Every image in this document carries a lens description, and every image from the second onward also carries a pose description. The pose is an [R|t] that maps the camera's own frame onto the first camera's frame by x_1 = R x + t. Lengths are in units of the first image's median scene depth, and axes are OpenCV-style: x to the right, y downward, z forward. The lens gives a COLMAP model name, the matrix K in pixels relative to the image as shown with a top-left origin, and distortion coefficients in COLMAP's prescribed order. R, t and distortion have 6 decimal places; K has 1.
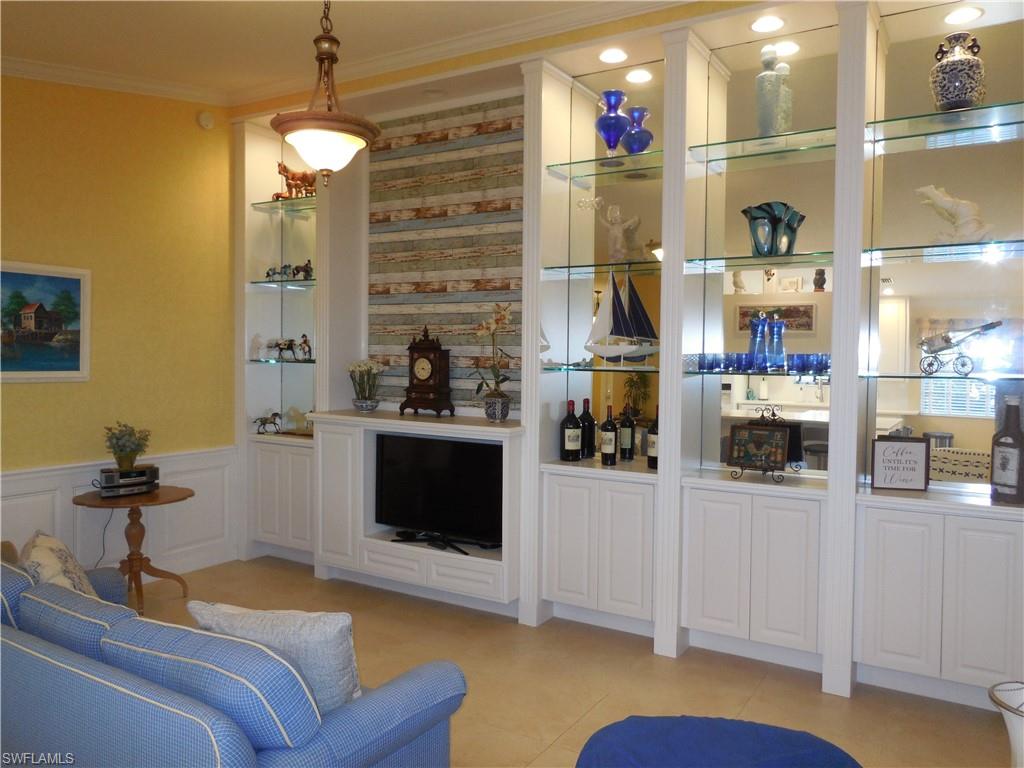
lens RADIAL K [[784.5, 0, 511.6], [0, 784.5, 377.4], [0, 0, 1]] dist [0.063974, 0.000244]
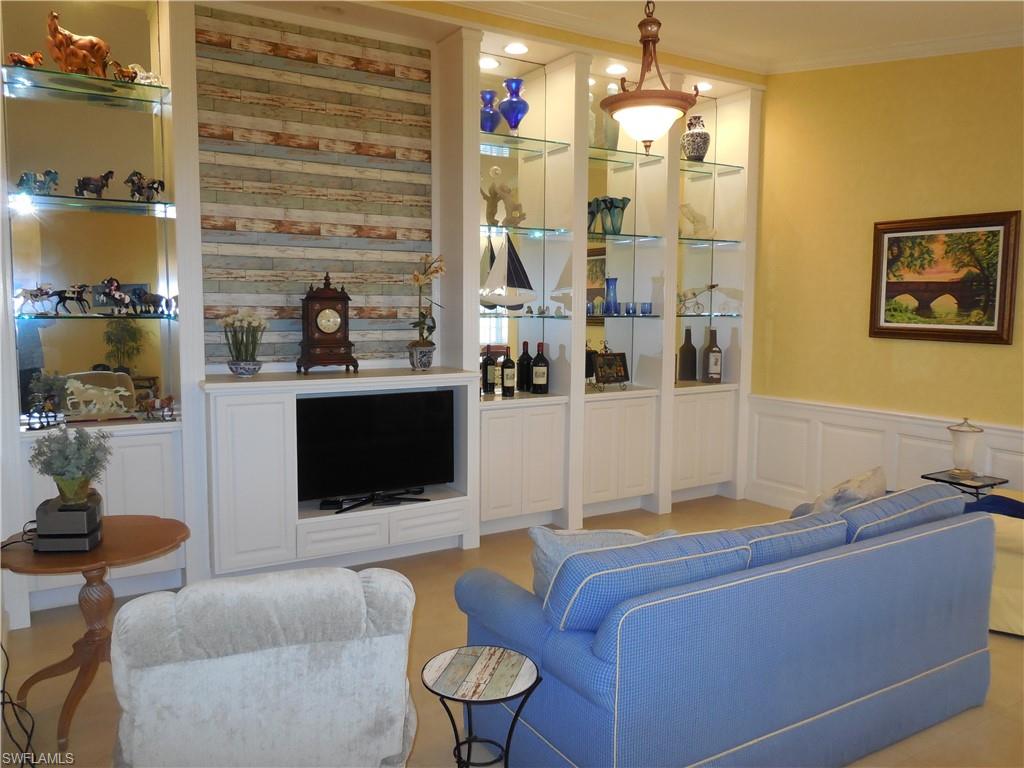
lens RADIAL K [[781.0, 0, 512.0], [0, 781.0, 384.0], [0, 0, 1]] dist [0.007957, -0.002270]
pose [[0.456747, -0.097871, 0.884196, -0.822663], [0.030710, 0.995072, 0.094280, -0.017406], [-0.889066, -0.015909, 0.457502, 0.406447]]
